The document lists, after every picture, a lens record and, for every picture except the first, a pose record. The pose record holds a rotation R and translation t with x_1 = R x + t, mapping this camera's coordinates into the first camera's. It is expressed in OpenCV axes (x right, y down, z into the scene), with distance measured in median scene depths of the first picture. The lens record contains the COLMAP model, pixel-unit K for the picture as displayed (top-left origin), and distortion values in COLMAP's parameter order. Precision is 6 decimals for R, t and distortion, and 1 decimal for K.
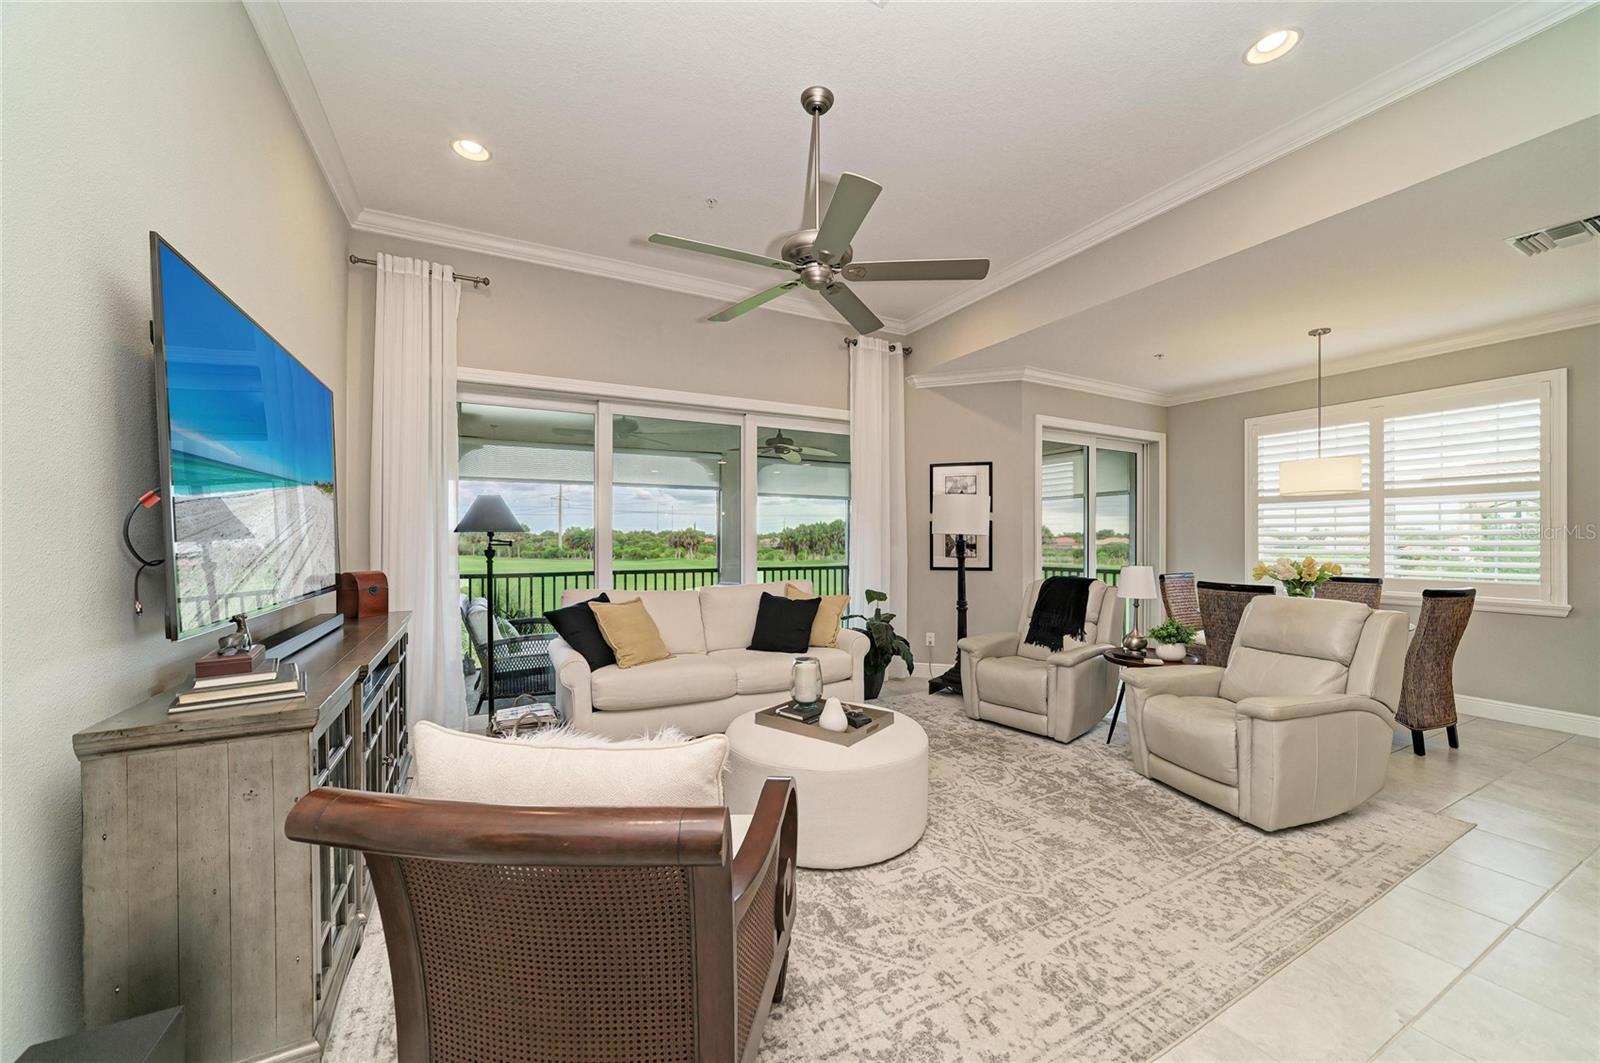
lens RADIAL K [[585.1, 0, 801.2], [0, 585.1, 541.6], [0, 0, 1]] dist [-0.016004, 0.002914]
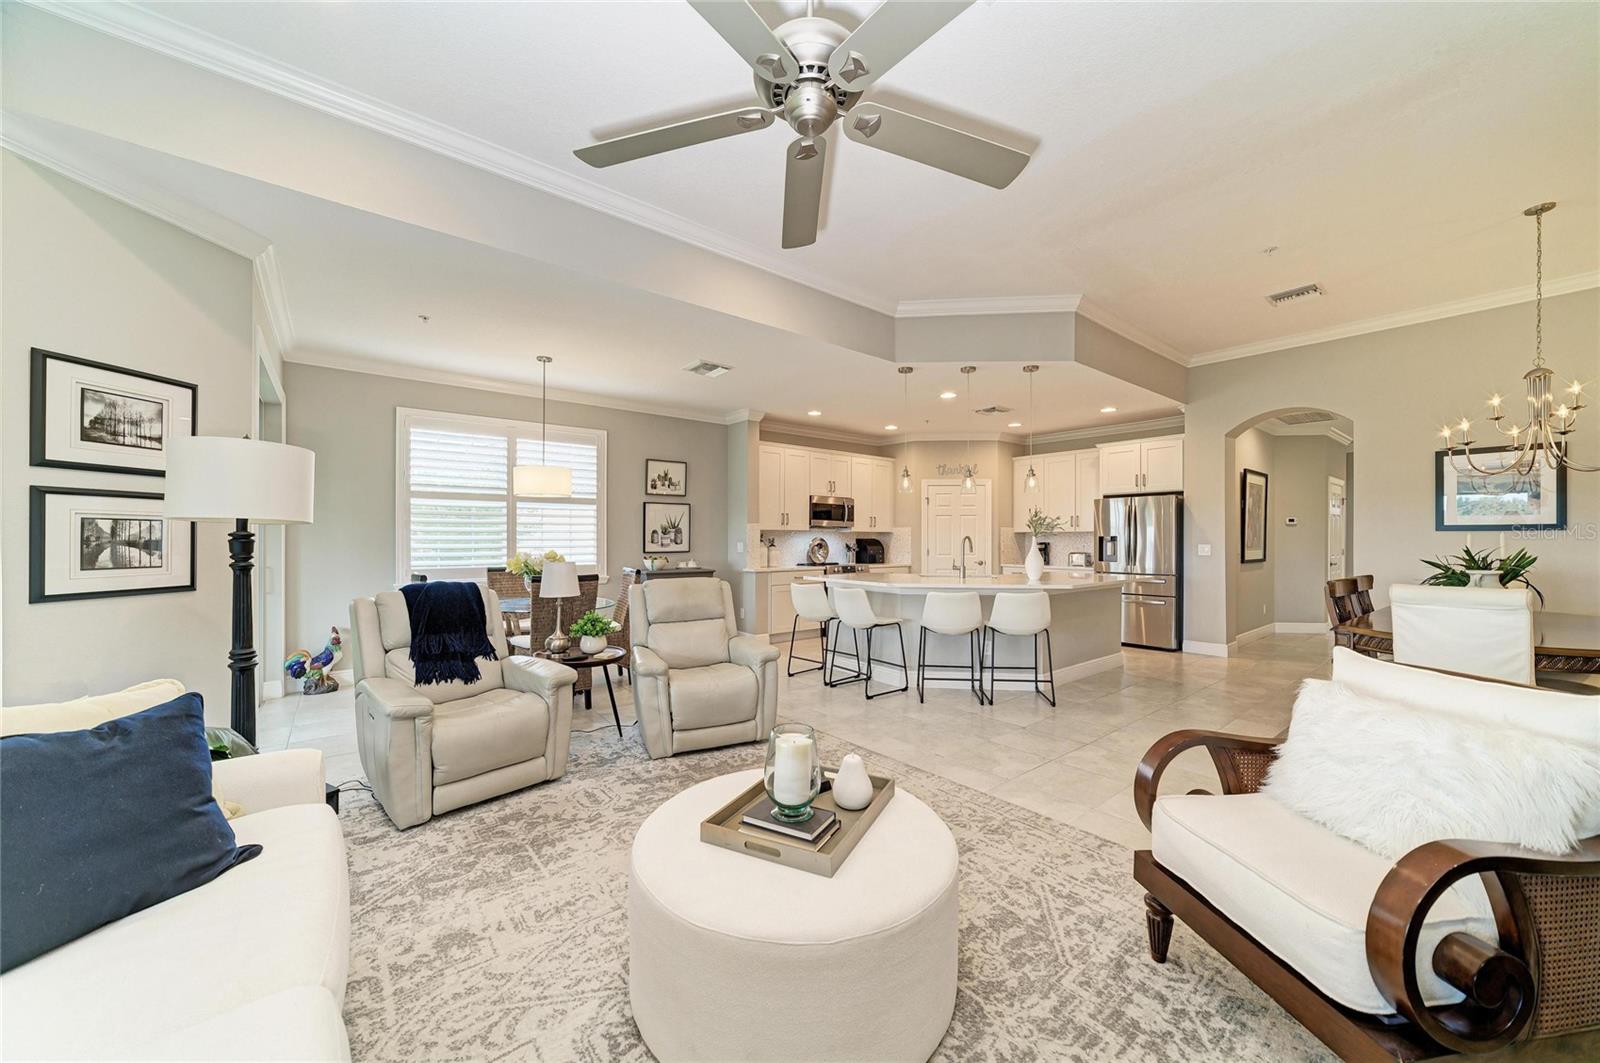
lens RADIAL K [[585.1, 0, 801.6], [0, 585.1, 539.6], [0, 0, 1]] dist [-0.016004, 0.002914]
pose [[-0.197177, 0.000322, 0.980368, -0.382756], [0.001286, 0.999999, -0.000070, 0.006248], [-0.980367, 0.001247, -0.197177, 0.740922]]
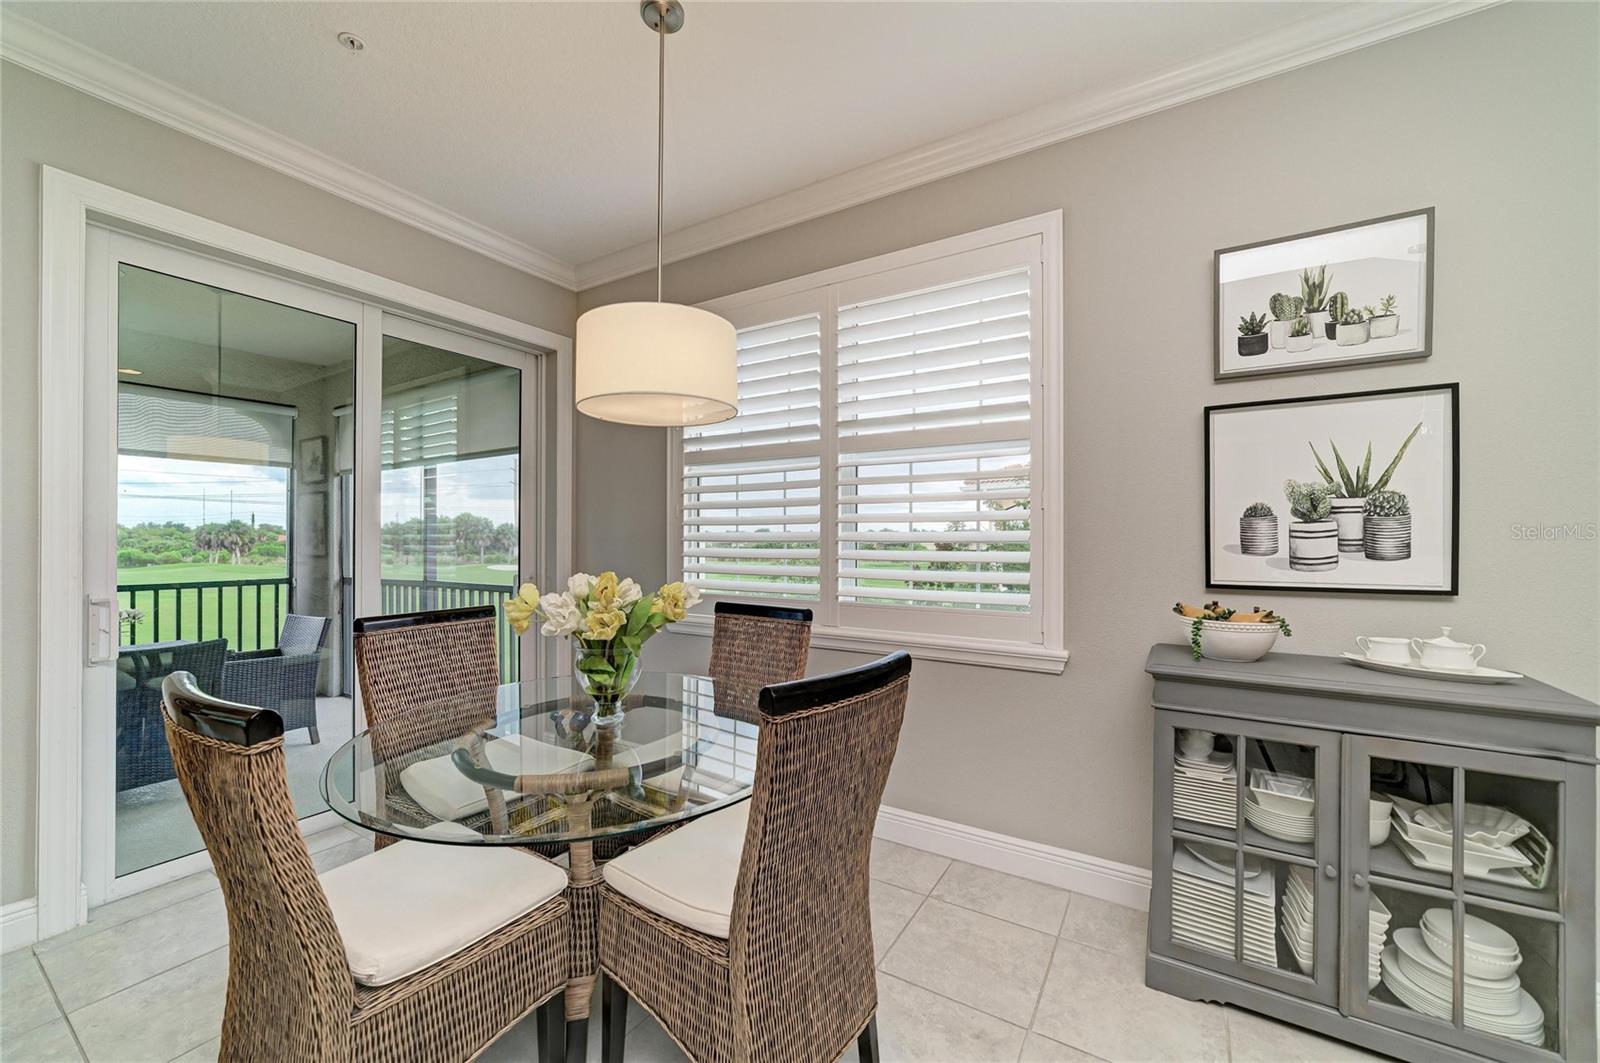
lens RADIAL K [[608.9, 0, 805.3], [0, 608.9, 541.6], [0, 0, 1]] dist [-0.013740, 0.003321]
pose [[0.851914, -0.001566, 0.523680, 0.786944], [-0.000202, 0.999994, 0.003320, 0.004890], [-0.523682, -0.002934, 0.851909, 0.608676]]
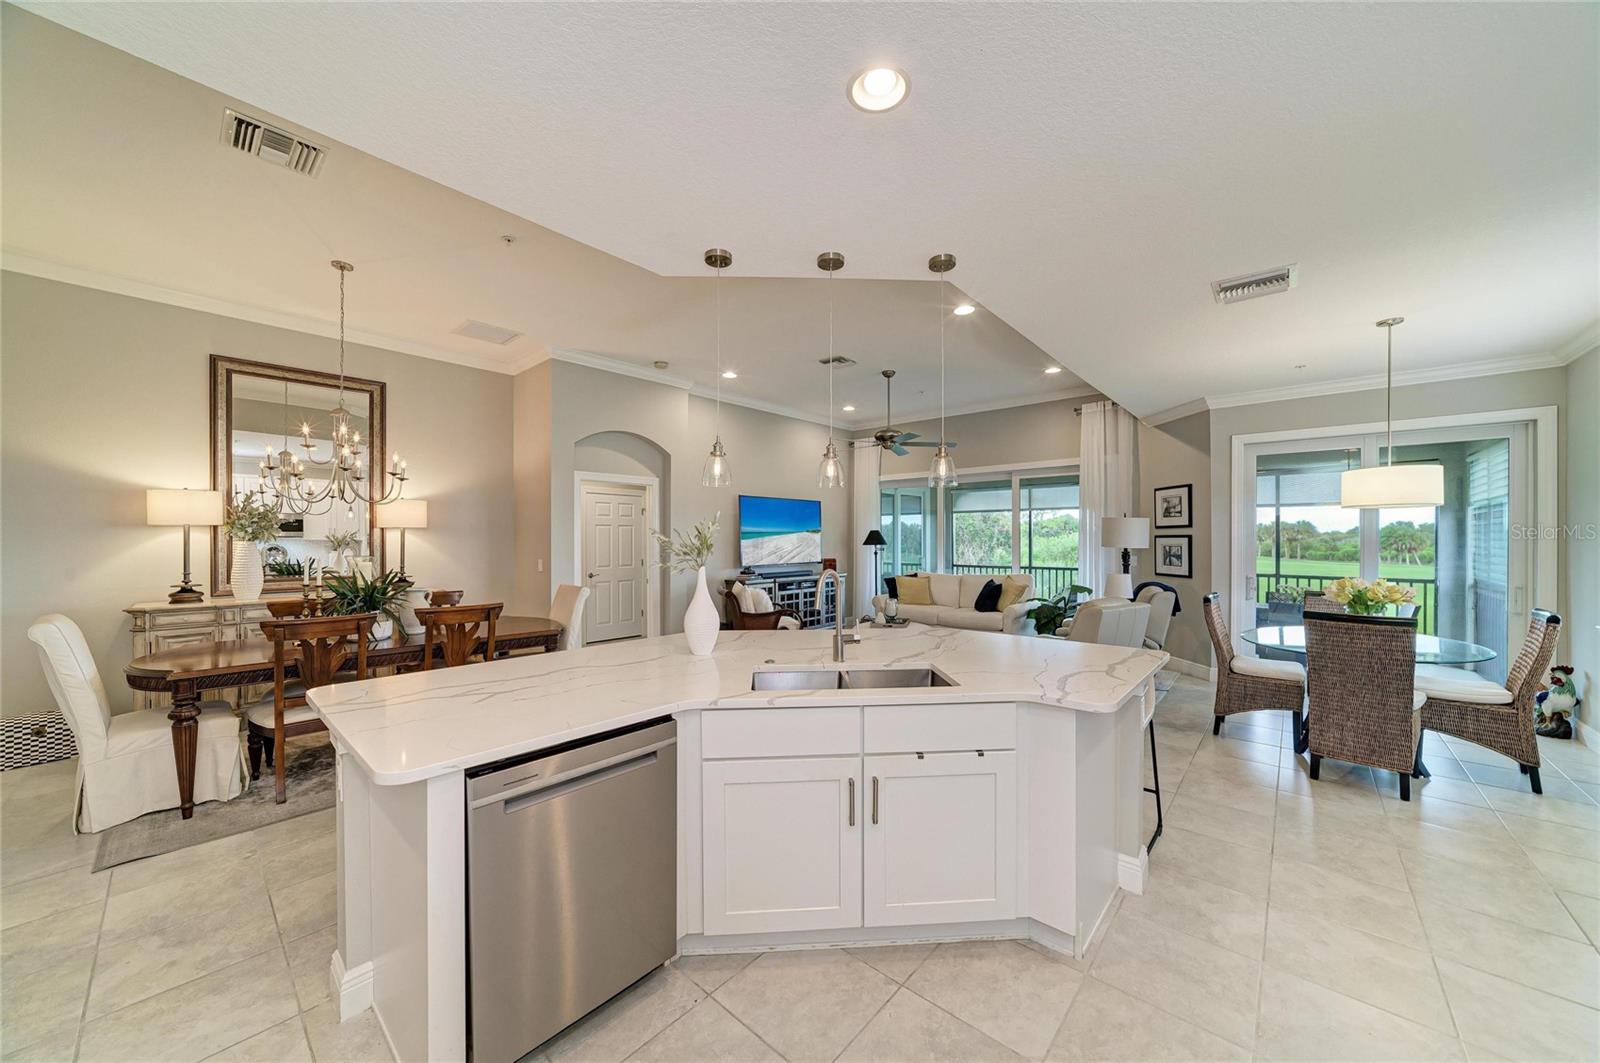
lens RADIAL K [[565.0, 0, 814.1], [0, 565.0, 538.6], [0, 0, 1]] dist [-0.010490, 0.001185]
pose [[0.376279, -0.001765, -0.926505, 1.403302], [-0.001808, 0.999995, -0.002639, -0.031163], [0.926505, 0.002669, 0.376274, -0.134613]]
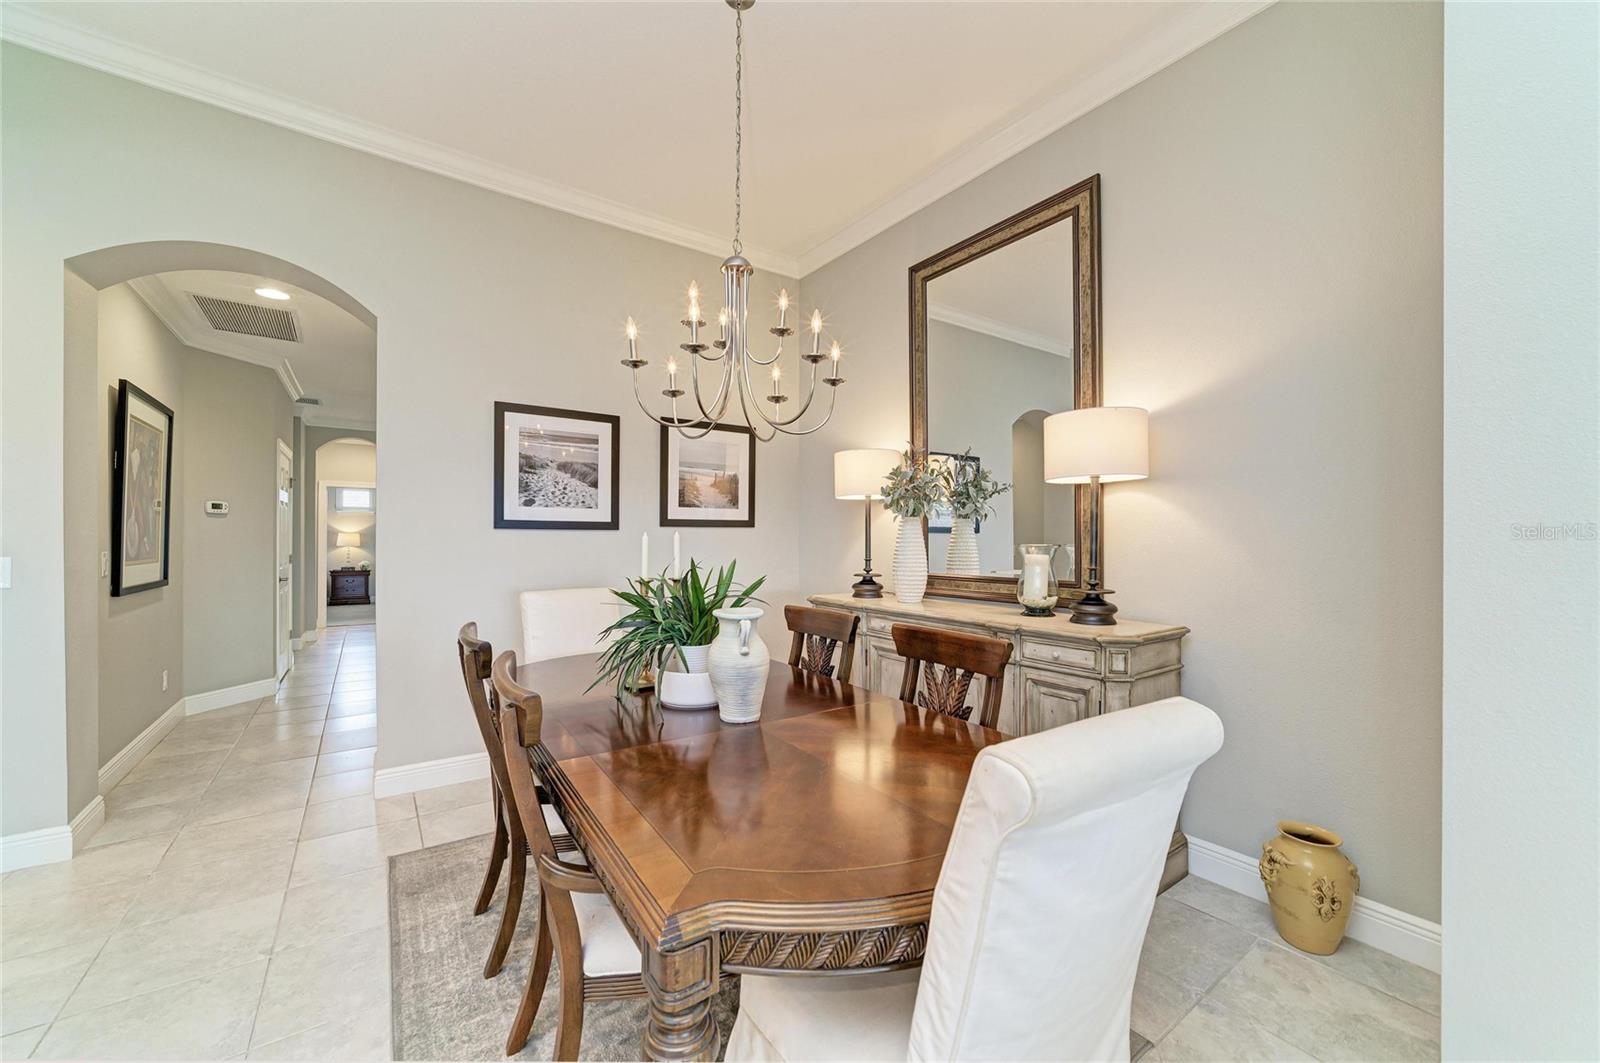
lens RADIAL K [[608.9, 0, 799.0], [0, 608.9, 538.4], [0, 0, 1]] dist [-0.013740, 0.003321]
pose [[-0.989731, -0.002348, -0.142924, 0.266751], [-0.002386, 0.999997, 0.000097, 0.000808], [0.142924, 0.000437, -0.989734, 0.032657]]
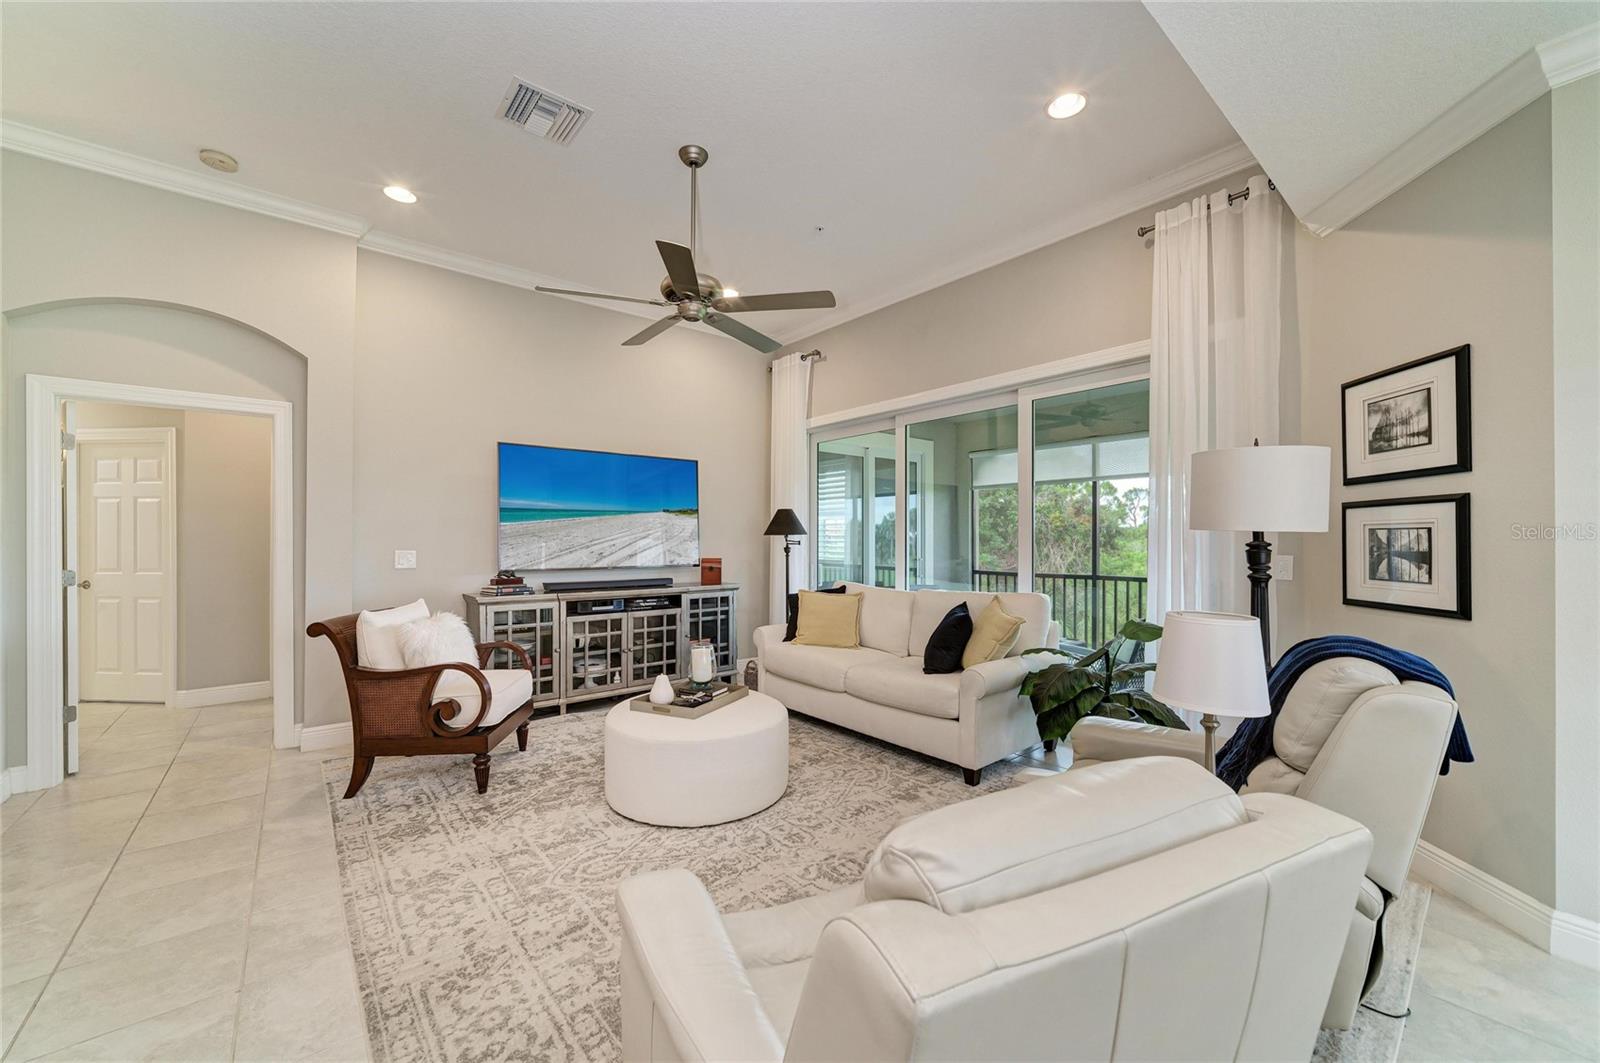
lens RADIAL K [[608.9, 0, 809.6], [0, 608.9, 538.5], [0, 0, 1]] dist [-0.013740, 0.003321]
pose [[0.227191, -0.002872, -0.973846, 0.812702], [-0.005080, 0.999979, -0.004135, -0.001171], [0.973837, 0.005886, 0.227172, 0.623849]]
